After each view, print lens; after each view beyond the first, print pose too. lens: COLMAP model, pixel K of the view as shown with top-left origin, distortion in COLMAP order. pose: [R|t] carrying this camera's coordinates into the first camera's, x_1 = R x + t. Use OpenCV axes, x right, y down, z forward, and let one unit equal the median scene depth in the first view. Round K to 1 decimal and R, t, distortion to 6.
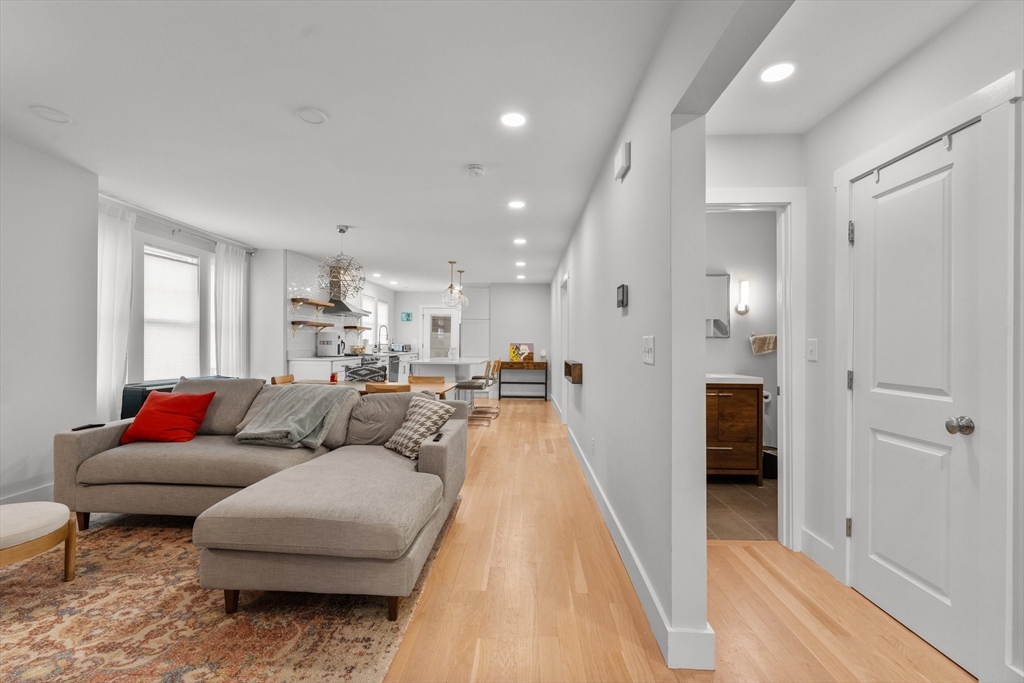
lens RADIAL K [[435.4, 0, 516.2], [0, 435.4, 343.4], [0, 0, 1]] dist [-0.000252, -0.000027]
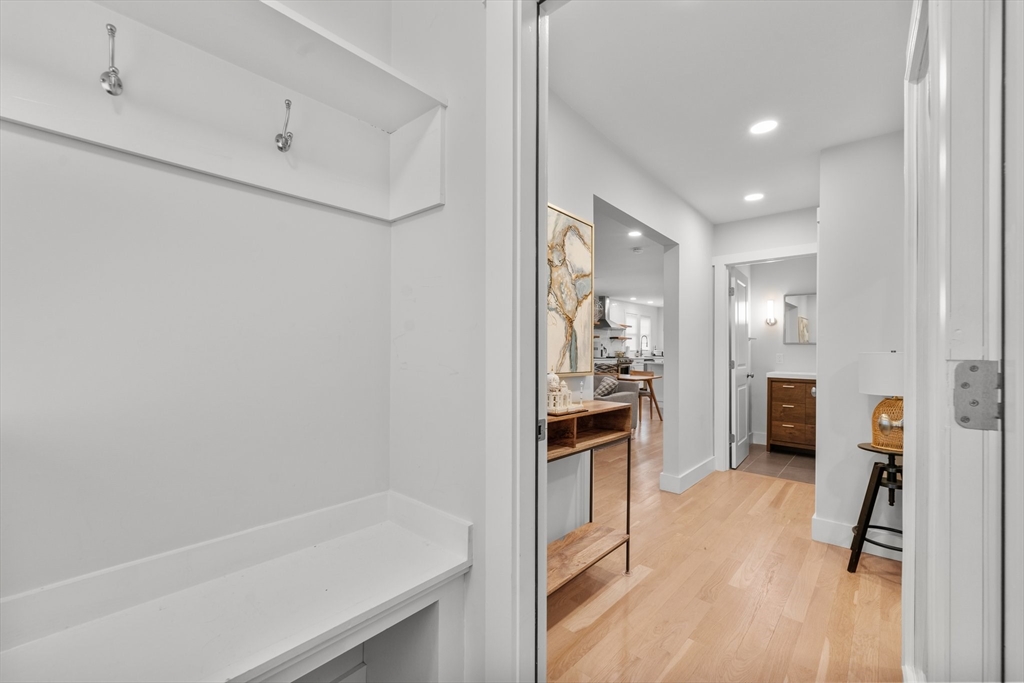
lens RADIAL K [[418.9, 0, 512.0], [0, 418.9, 341.5], [0, 0, 1]] dist [0.000251, -0.000056]
pose [[0.763143, -0.010345, -0.646147, 0.378484], [-0.003865, 0.999781, -0.020571, 0.005644], [0.646218, 0.018196, 0.762936, -0.380900]]
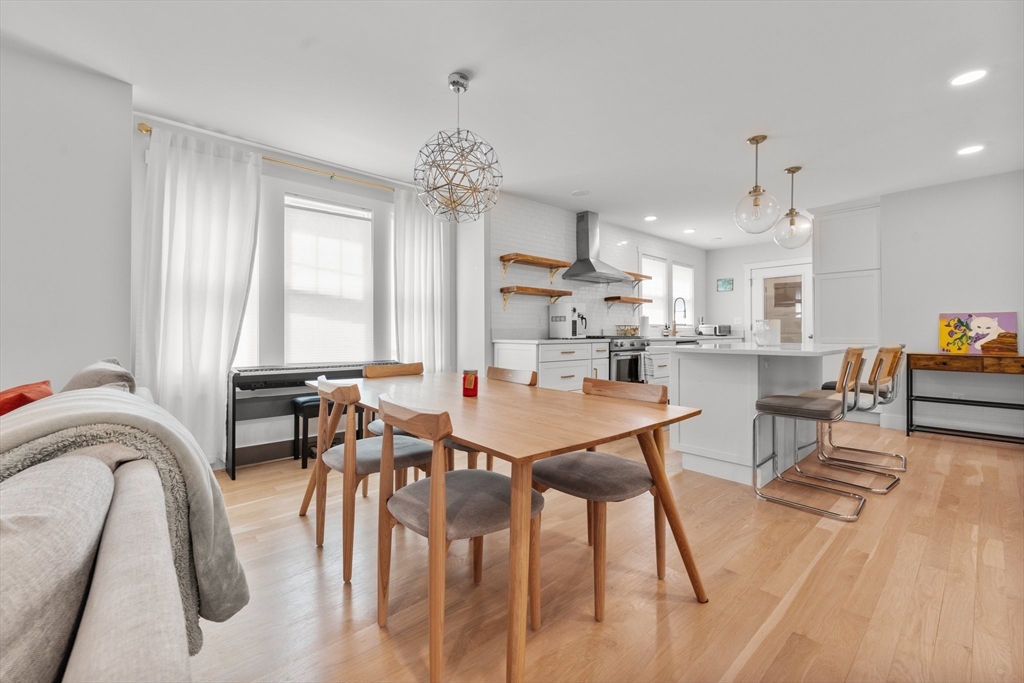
lens RADIAL K [[423.6, 0, 511.3], [0, 423.6, 332.3], [0, 0, 1]] dist [-0.000598, 0.000042]
pose [[0.685959, -0.012211, -0.727538, 0.002384], [0.009421, 0.999924, -0.007901, 0.032996], [0.727579, -0.001435, 0.686022, 0.654067]]
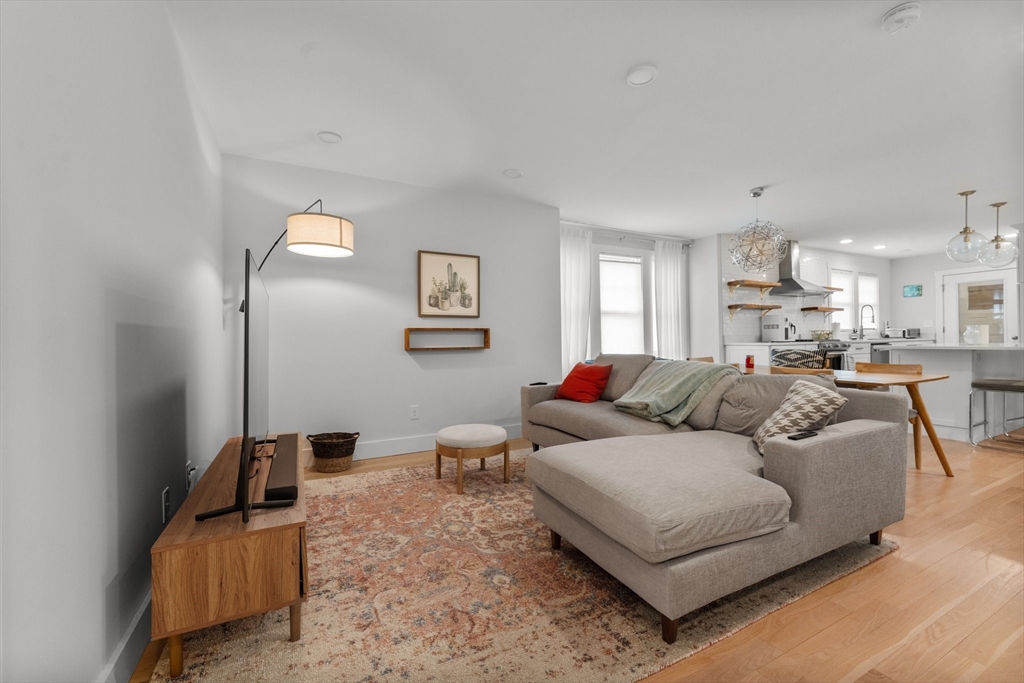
lens RADIAL K [[418.9, 0, 512.0], [0, 418.9, 341.5], [0, 0, 1]] dist [0.000251, -0.000056]
pose [[0.479597, -0.014914, -0.877362, 0.095121], [0.020184, 0.999779, -0.005961, 0.031589], [0.877257, -0.014850, 0.479792, 0.143563]]
